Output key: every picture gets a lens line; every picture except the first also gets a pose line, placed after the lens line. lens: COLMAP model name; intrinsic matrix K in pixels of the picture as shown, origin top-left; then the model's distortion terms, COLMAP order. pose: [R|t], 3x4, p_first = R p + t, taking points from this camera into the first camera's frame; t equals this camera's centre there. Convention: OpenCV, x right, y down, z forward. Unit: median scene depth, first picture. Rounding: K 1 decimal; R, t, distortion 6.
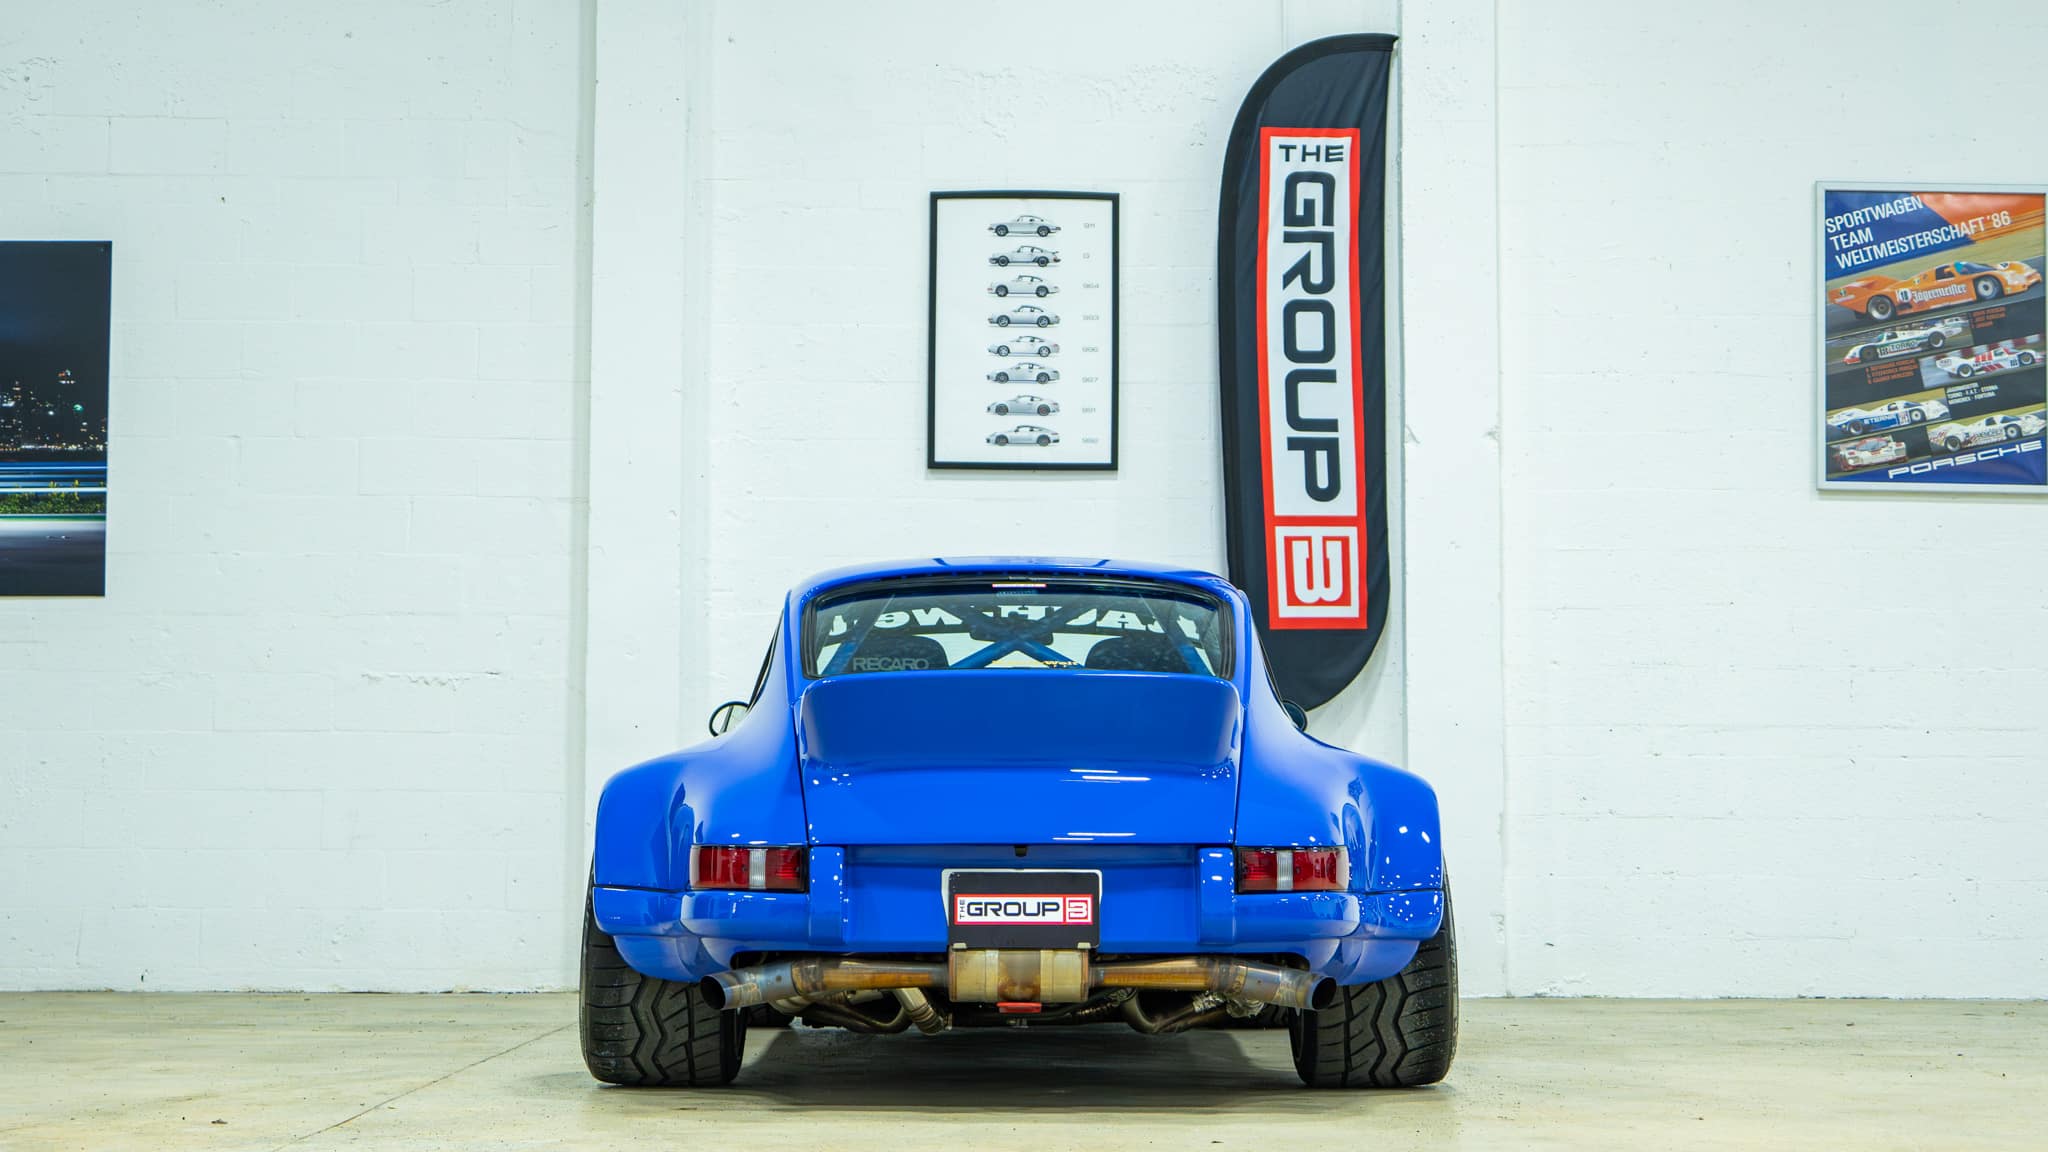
lens RADIAL K [[3493.4, 0, 1034.3], [0, 3493.4, 454.0], [0, 0, 1]] dist [-0.009557, 0.361704]
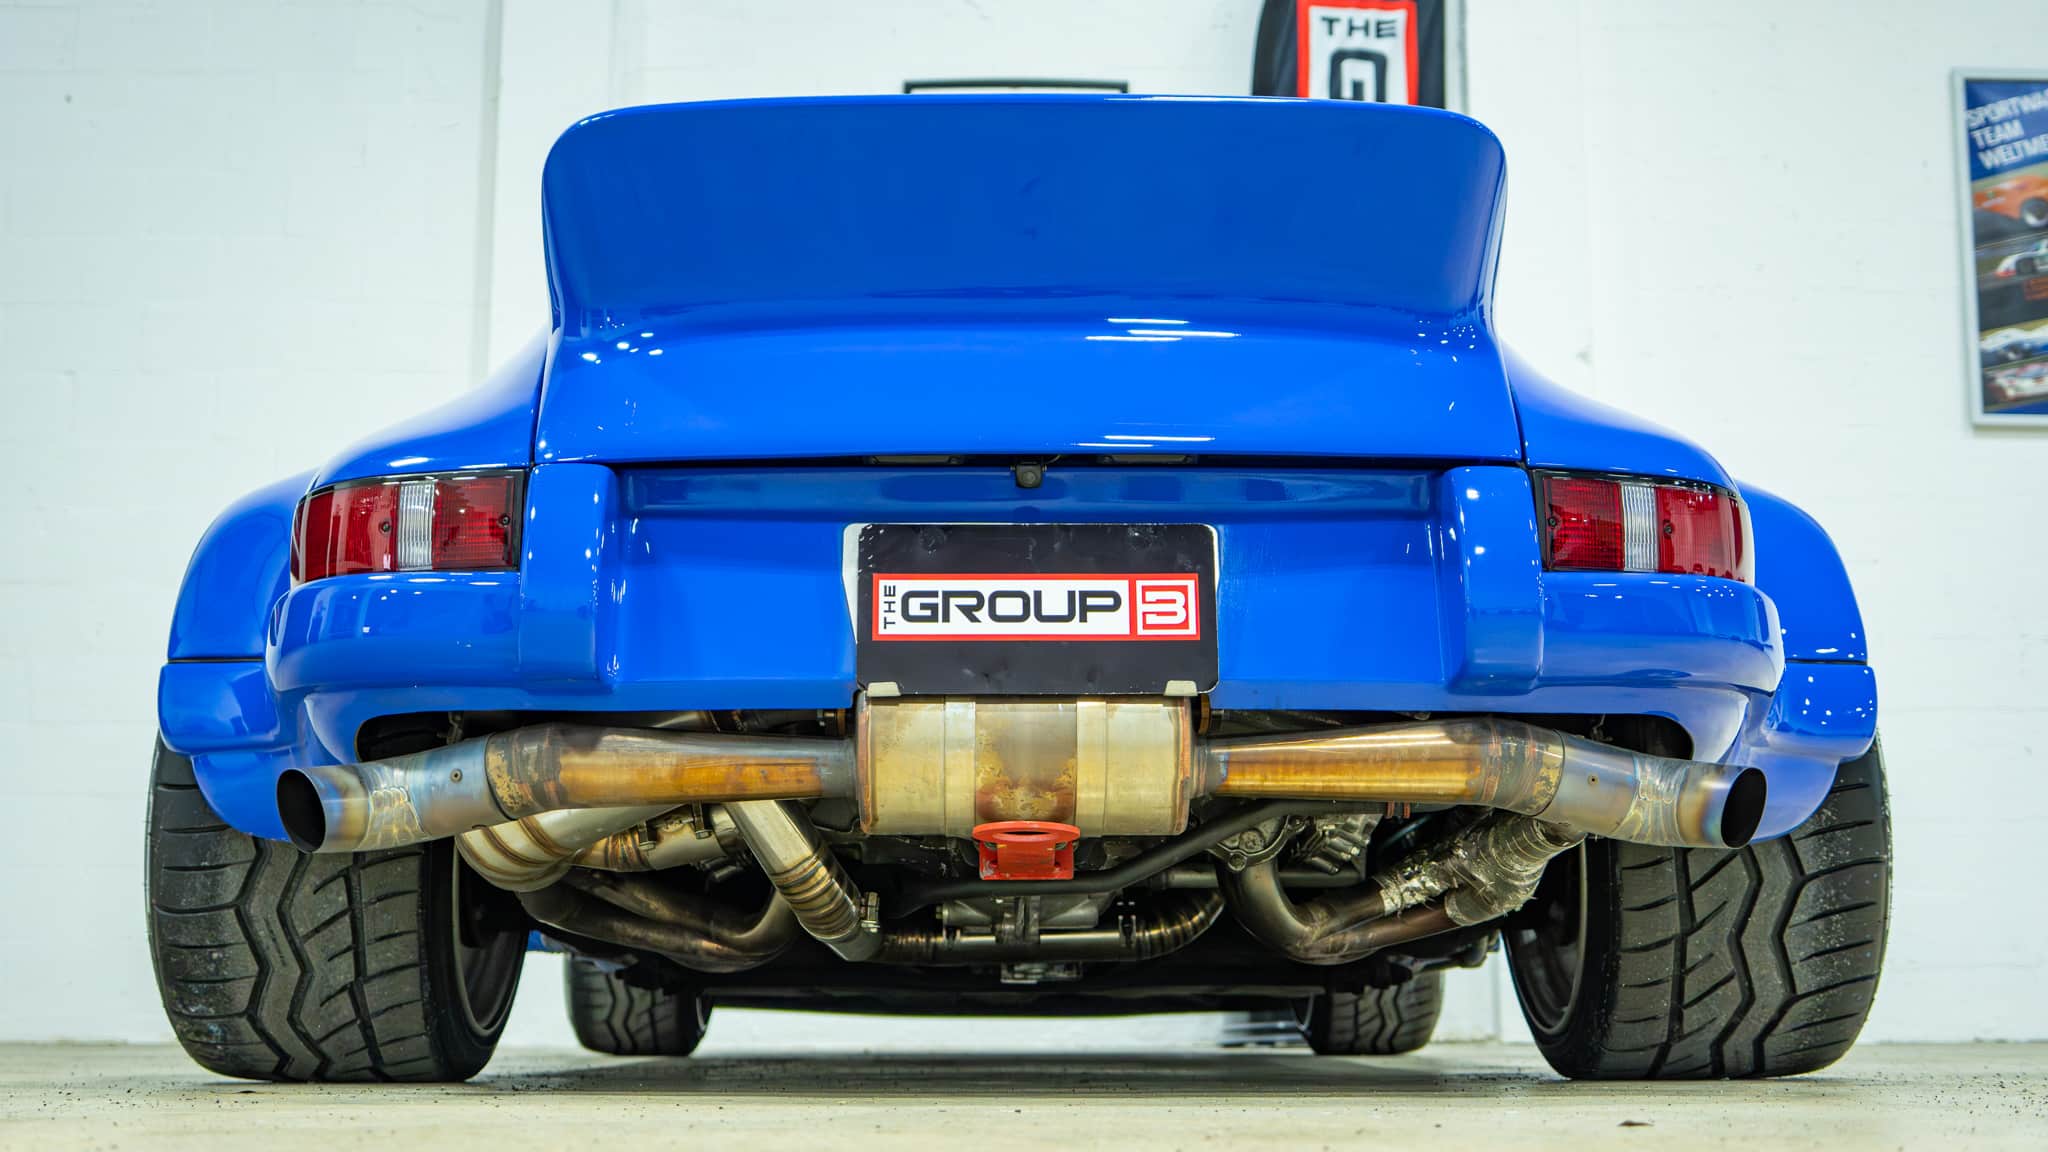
lens RADIAL K [[2527.6, 0, 1024.0], [0, 2527.6, 576.0], [0, 0, 1]] dist [-0.025489, -0.006708]
pose [[0.999985, -0.004845, 0.002549, -0.003057], [0.005010, 0.997593, -0.069155, 0.086847], [-0.002208, 0.069167, 0.997603, 0.408742]]
